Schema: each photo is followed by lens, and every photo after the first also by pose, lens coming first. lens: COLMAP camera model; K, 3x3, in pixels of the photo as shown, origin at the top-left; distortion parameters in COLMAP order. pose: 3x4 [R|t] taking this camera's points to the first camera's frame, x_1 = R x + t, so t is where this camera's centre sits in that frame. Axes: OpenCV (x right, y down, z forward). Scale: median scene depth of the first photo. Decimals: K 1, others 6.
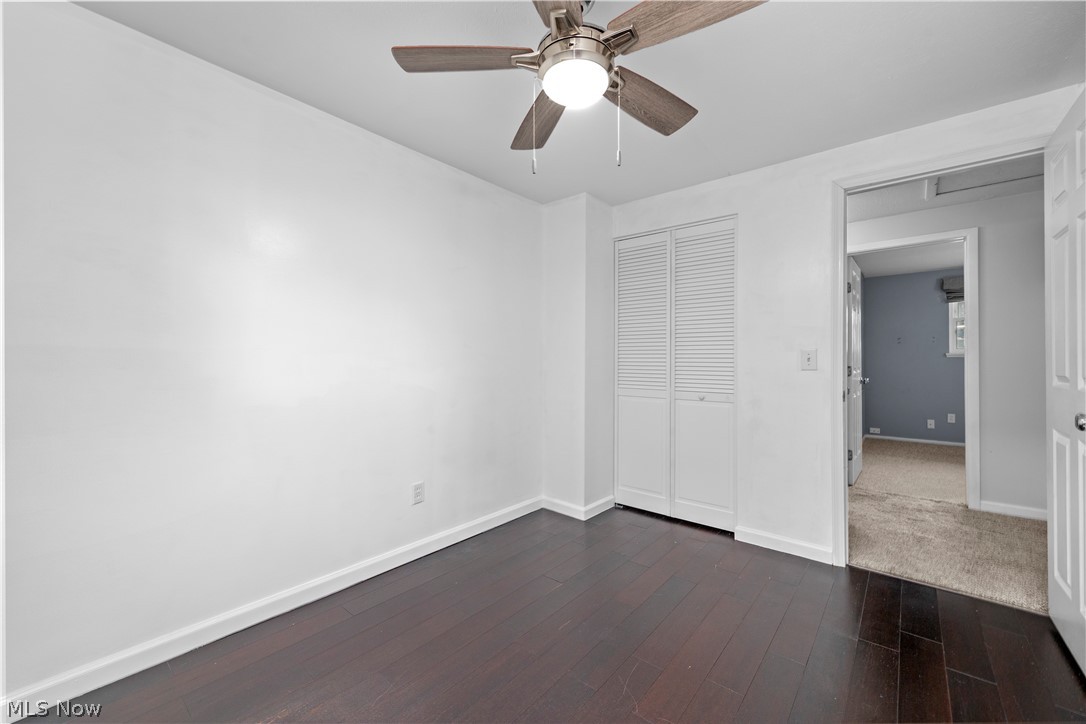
lens RADIAL K [[418.8, 0, 542.6], [0, 418.8, 359.4], [0, 0, 1]] dist [0.000345, 0.000028]
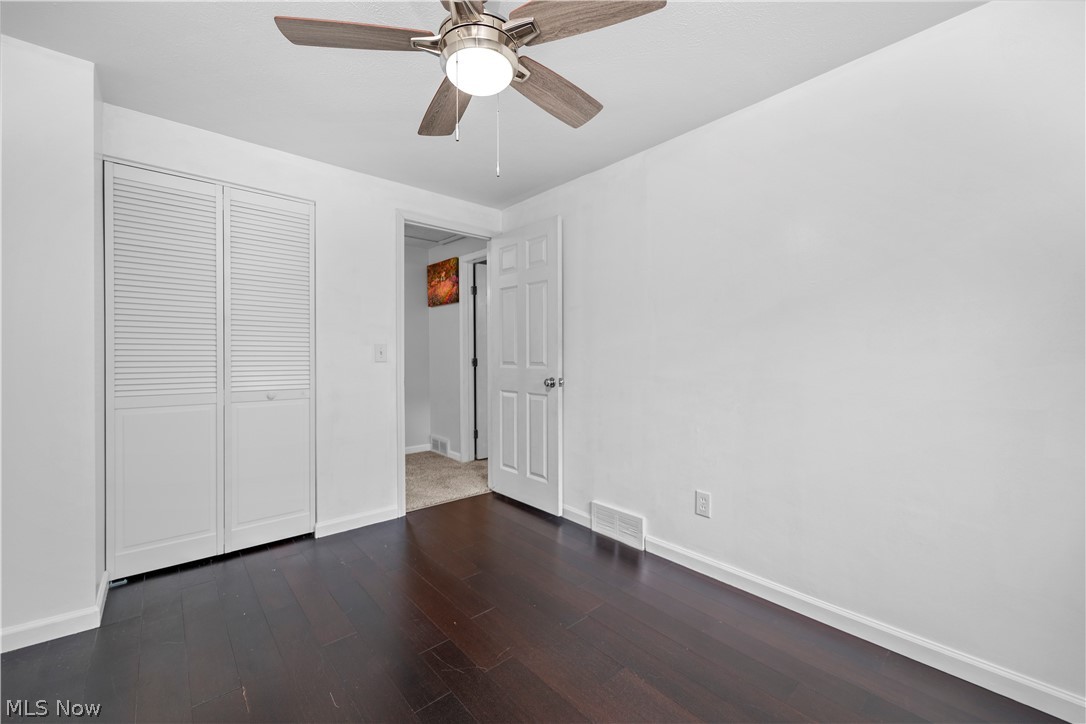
lens RADIAL K [[418.8, 0, 542.6], [0, 418.8, 359.4], [0, 0, 1]] dist [0.000345, 0.000028]
pose [[0.168238, -0.012588, 0.985666, -0.436210], [-0.006607, 0.999882, 0.013897, -0.001665], [-0.985724, -0.008851, 0.168135, 0.347951]]
